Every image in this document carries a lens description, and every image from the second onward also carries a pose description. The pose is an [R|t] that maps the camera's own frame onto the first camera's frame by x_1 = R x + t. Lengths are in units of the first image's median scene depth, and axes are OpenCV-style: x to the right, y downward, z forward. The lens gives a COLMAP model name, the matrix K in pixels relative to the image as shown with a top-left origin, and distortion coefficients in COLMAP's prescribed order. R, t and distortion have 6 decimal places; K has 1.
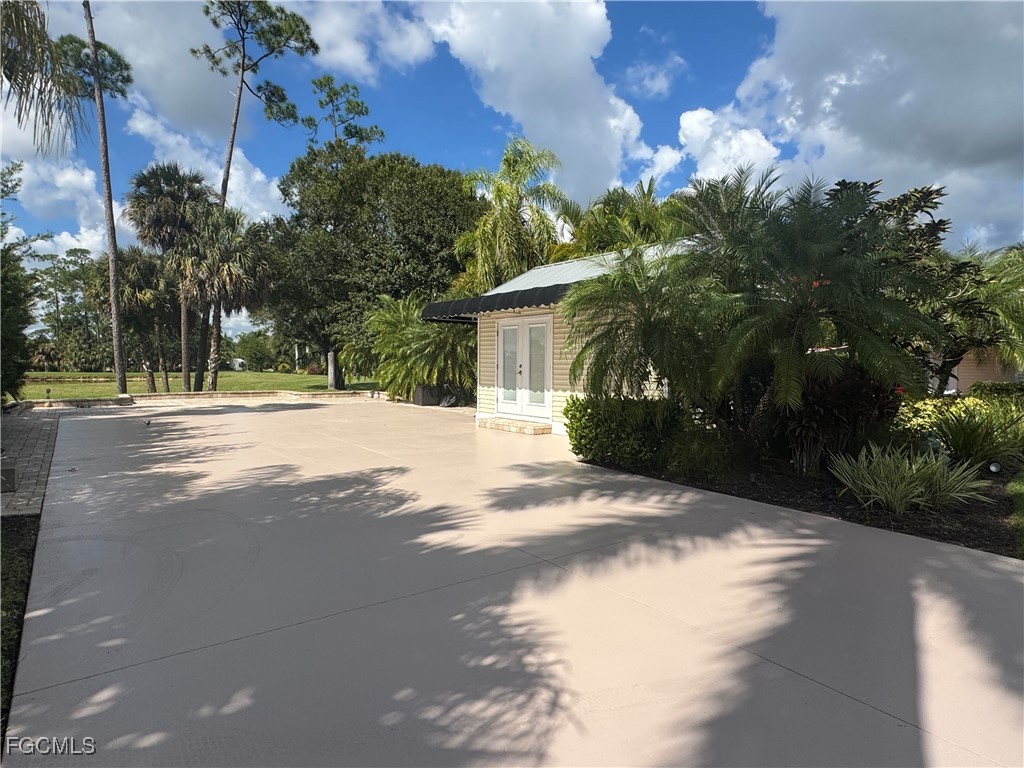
lens RADIAL K [[607.9, 0, 510.1], [0, 607.9, 381.7], [0, 0, 1]] dist [-0.002214, -0.002579]
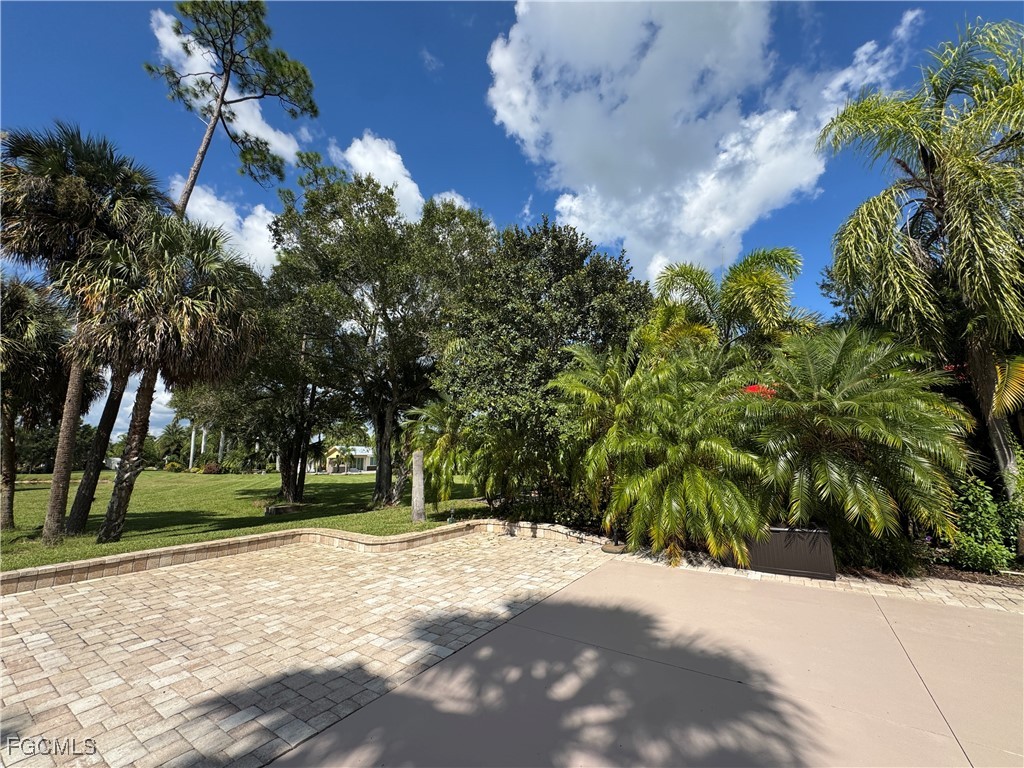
lens RADIAL K [[408.9, 0, 510.7], [0, 408.9, 386.7], [0, 0, 1]] dist [-0.003832, 0.001285]
pose [[0.939472, 0.046686, 0.339430, -0.287094], [0.022383, 0.980194, -0.196772, -0.025527], [-0.341893, 0.192459, 0.919820, 0.518372]]
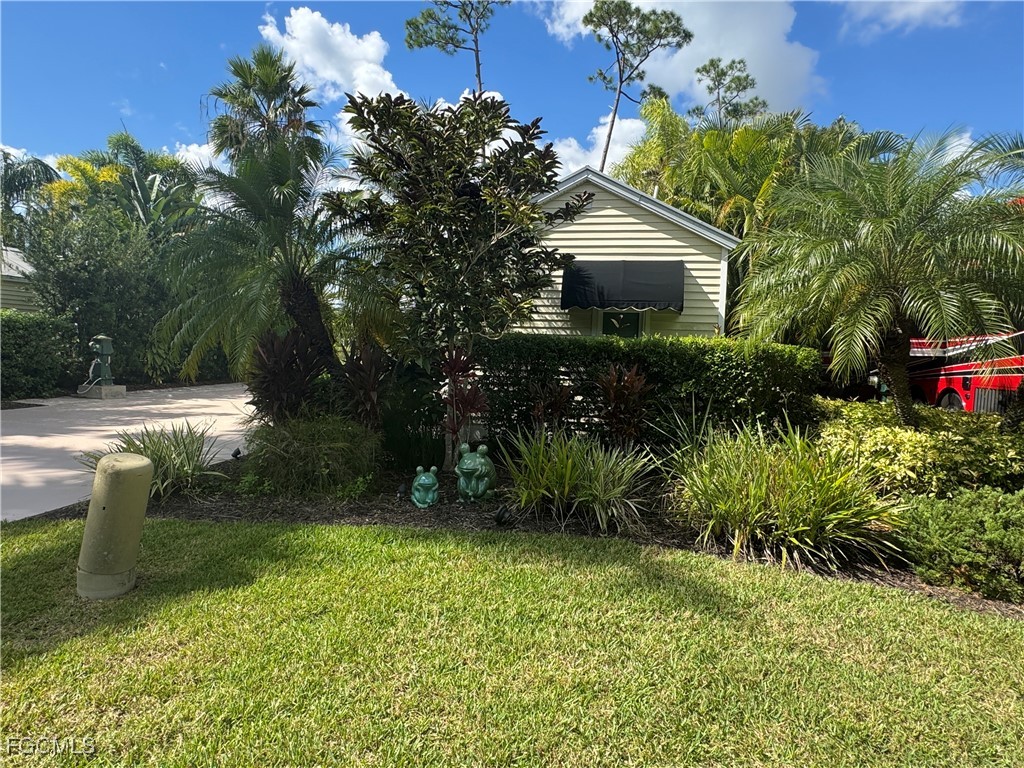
lens RADIAL K [[607.9, 0, 507.5], [0, 607.9, 383.7], [0, 0, 1]] dist [-0.002214, -0.002579]
pose [[0.662541, 0.066296, -0.746086, 0.325835], [-0.056898, 0.997652, 0.038122, -0.003211], [0.746861, 0.017193, 0.664757, 0.155122]]
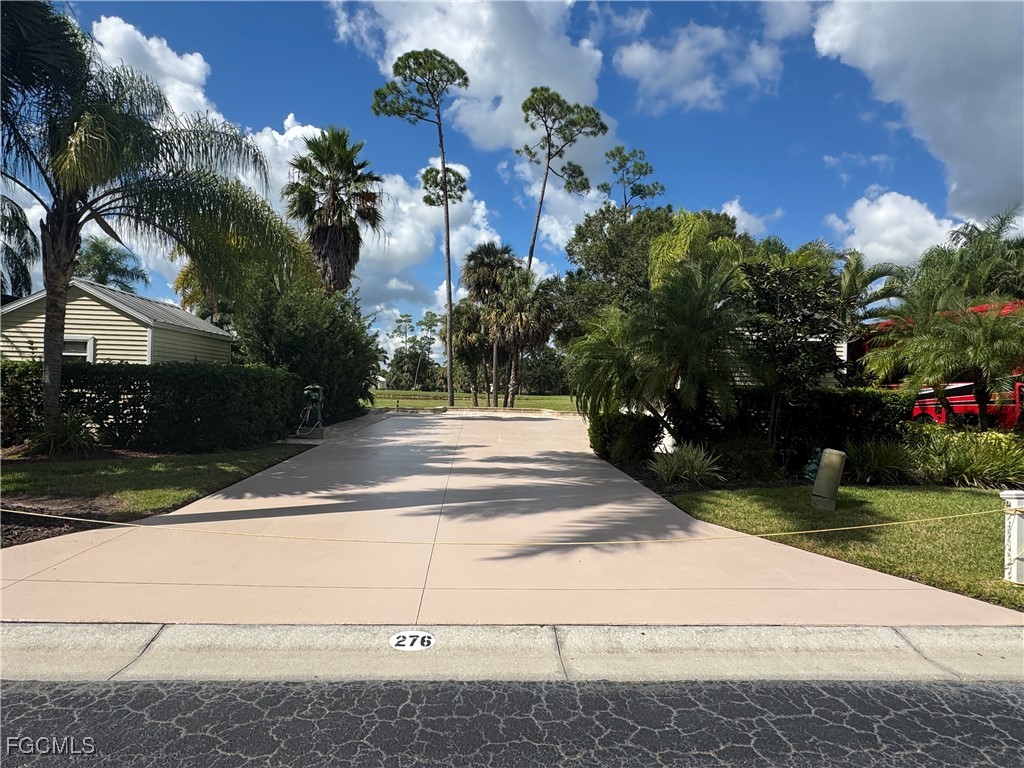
lens RADIAL K [[607.9, 0, 506.4], [0, 607.9, 382.7], [0, 0, 1]] dist [-0.002214, -0.002579]
pose [[0.840781, 0.014918, -0.541171, 0.219290], [-0.038946, 0.998697, -0.032979, 0.003867], [0.539973, 0.048804, 0.840266, -0.121093]]
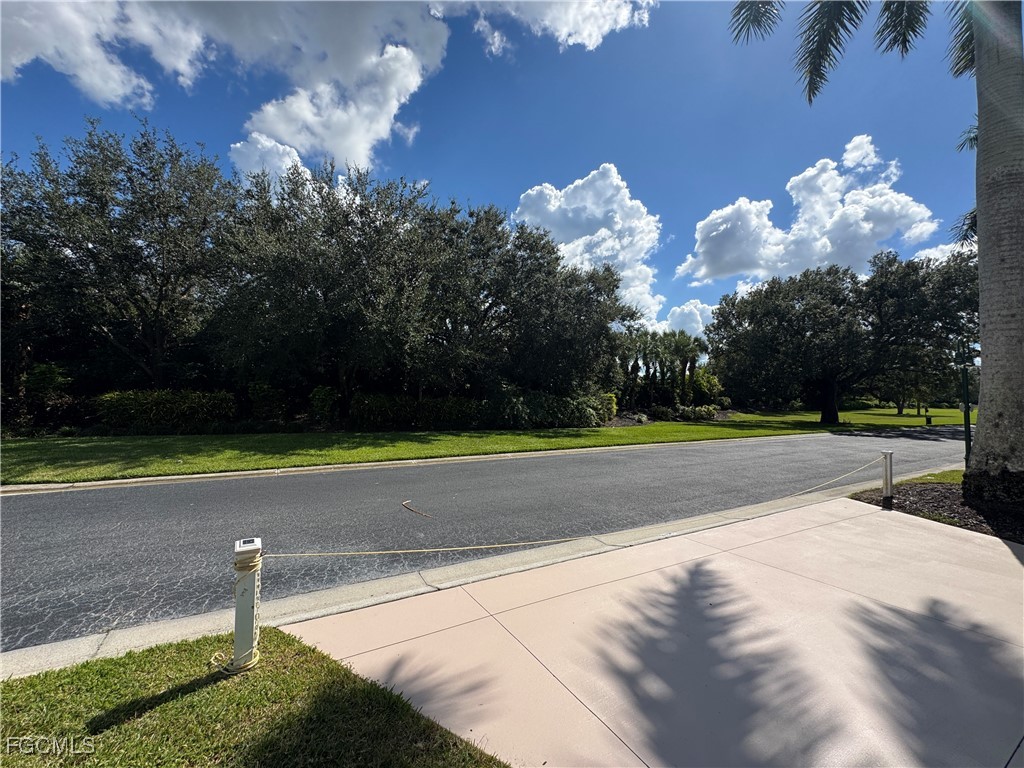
lens RADIAL K [[408.9, 0, 511.0], [0, 408.9, 386.7], [0, 0, 1]] dist [-0.003832, 0.001285]
pose [[-0.993239, -0.012321, 0.115432, 0.182524], [-0.012461, 0.999922, -0.000486, -0.010738], [-0.115417, -0.001921, -0.993315, 0.172380]]
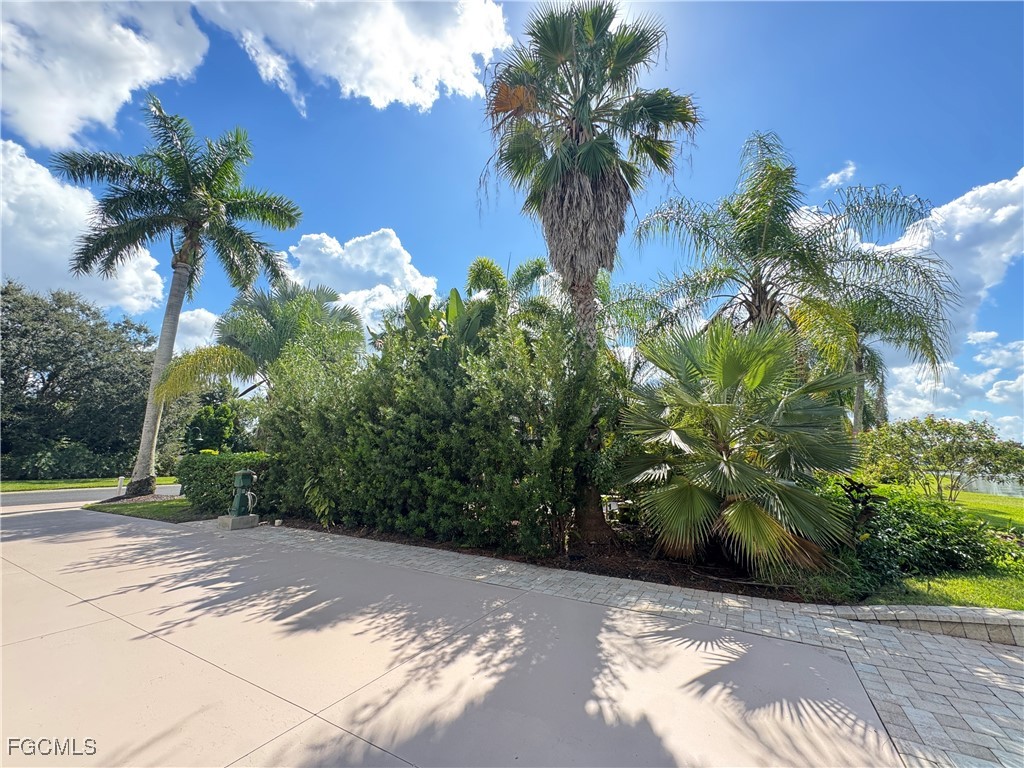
lens RADIAL K [[408.9, 0, 508.8], [0, 408.9, 383.5], [0, 0, 1]] dist [-0.003832, 0.001285]
pose [[-0.911739, -0.084031, -0.402083, -0.253460], [-0.024065, 0.988098, -0.151934, -0.028415], [0.410065, -0.128848, -0.902909, 0.622894]]
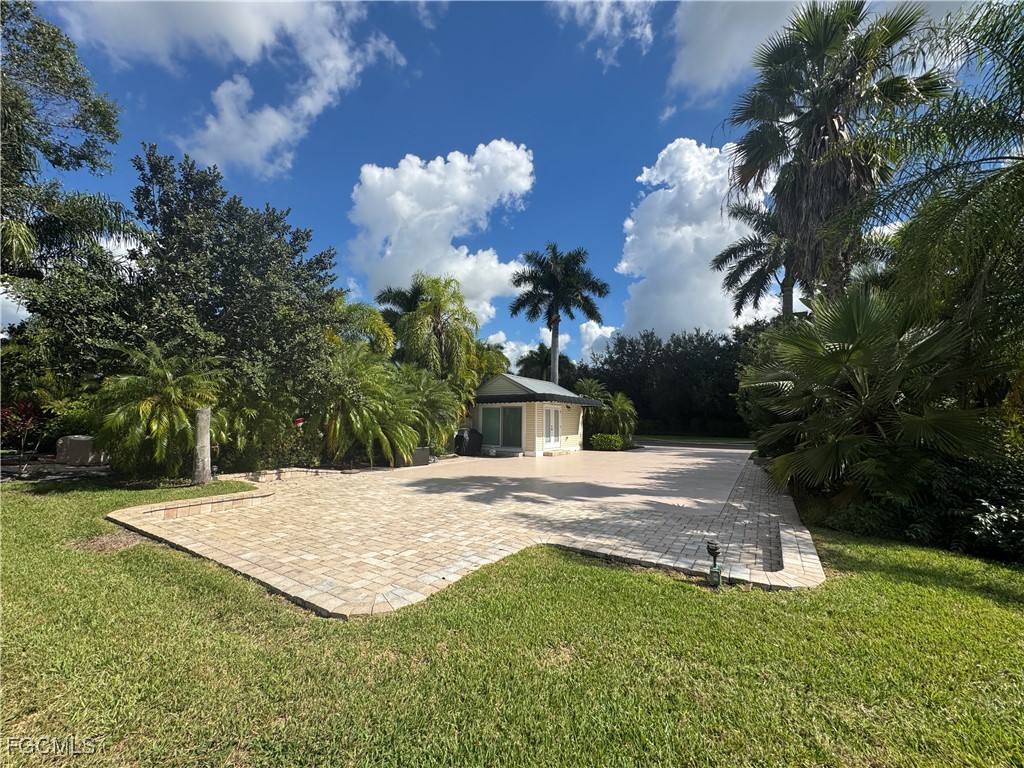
lens RADIAL K [[408.9, 0, 509.0], [0, 408.9, 382.6], [0, 0, 1]] dist [-0.003832, 0.001285]
pose [[-0.372433, 0.077256, 0.924838, -0.582697], [0.017464, 0.996936, -0.076246, -0.032371], [-0.927895, -0.012245, -0.372641, 0.745779]]
